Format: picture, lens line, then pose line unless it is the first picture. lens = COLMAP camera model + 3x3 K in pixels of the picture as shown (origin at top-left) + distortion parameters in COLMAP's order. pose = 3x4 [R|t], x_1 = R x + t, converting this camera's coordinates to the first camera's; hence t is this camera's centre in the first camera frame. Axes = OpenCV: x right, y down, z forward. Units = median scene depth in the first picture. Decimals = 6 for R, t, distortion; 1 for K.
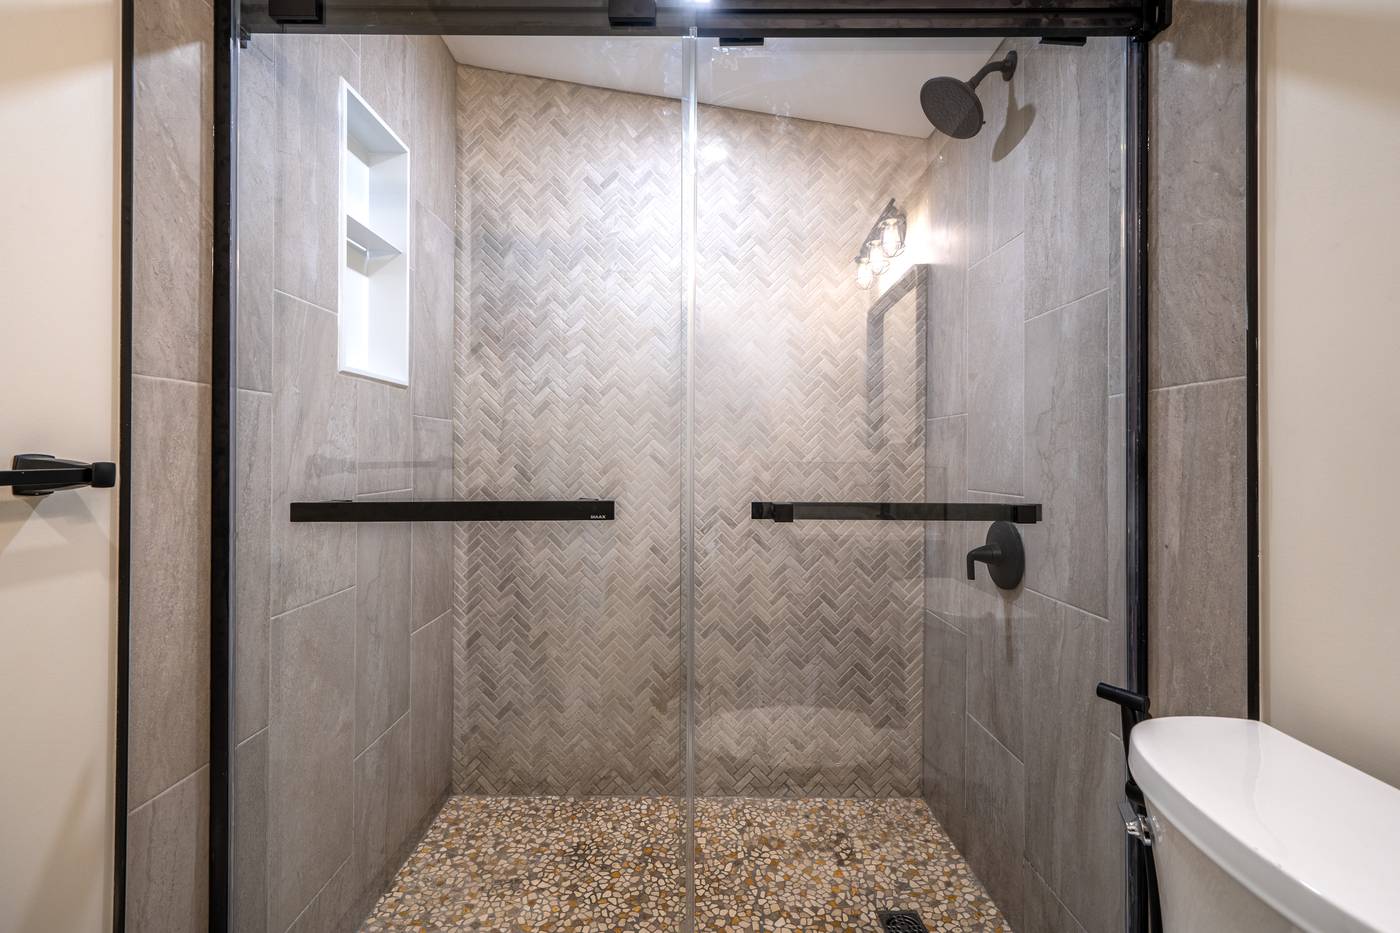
lens RADIAL K [[654.5, 0, 695.6], [0, 654.5, 449.1], [0, 0, 1]] dist [0.003783, 0.000350]
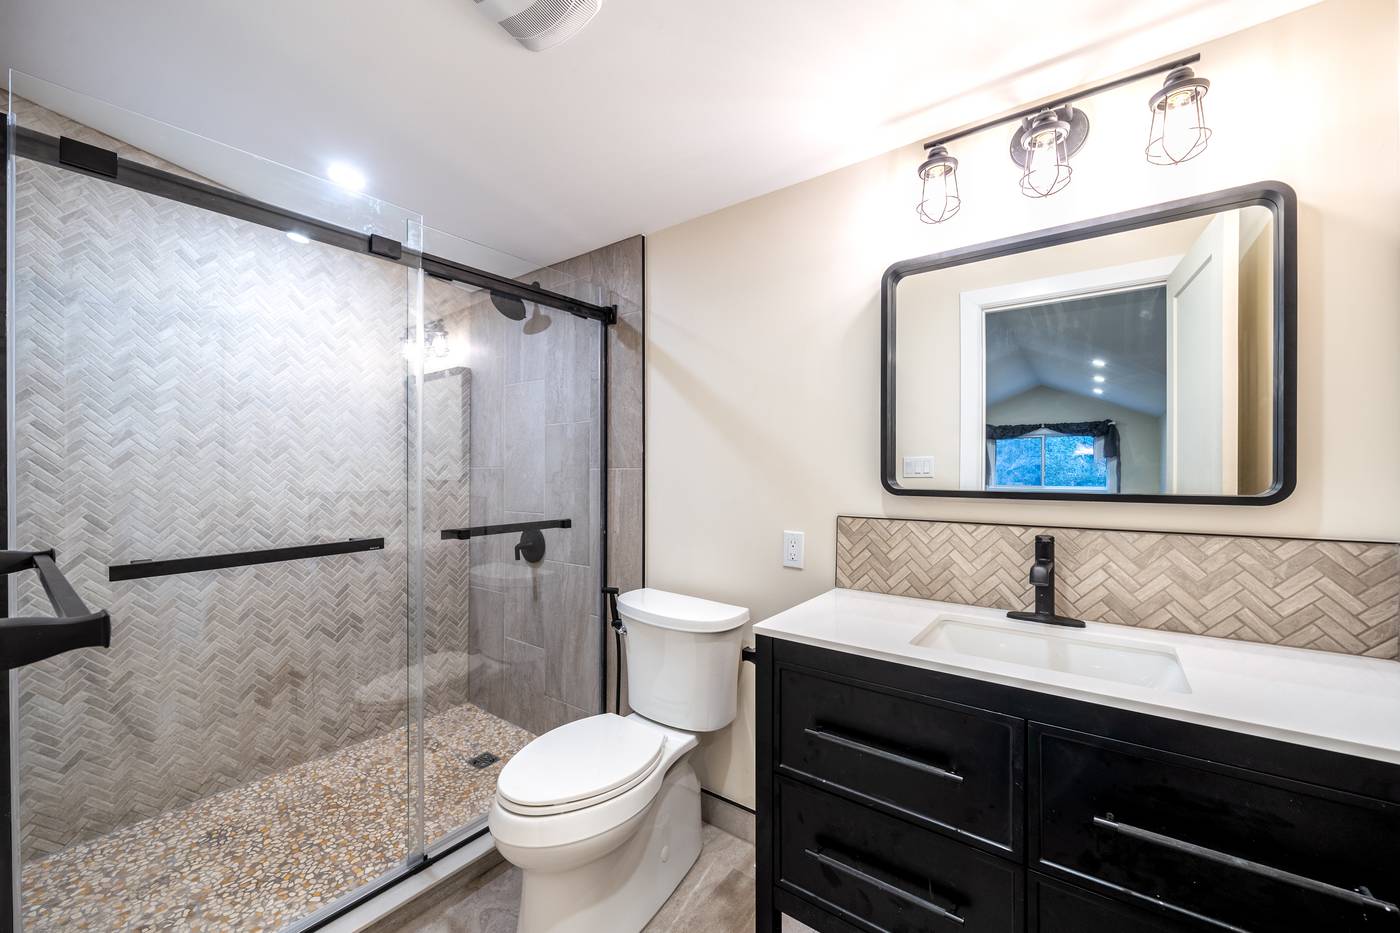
lens RADIAL K [[547.7, 0, 721.8], [0, 547.7, 463.1], [0, 0, 1]] dist [-0.000038, 0.000029]
pose [[0.574685, 0.002576, 0.818371, -0.404985], [-0.005763, 0.999983, 0.000899, -0.063377], [-0.818354, -0.005233, 0.574690, -0.287262]]
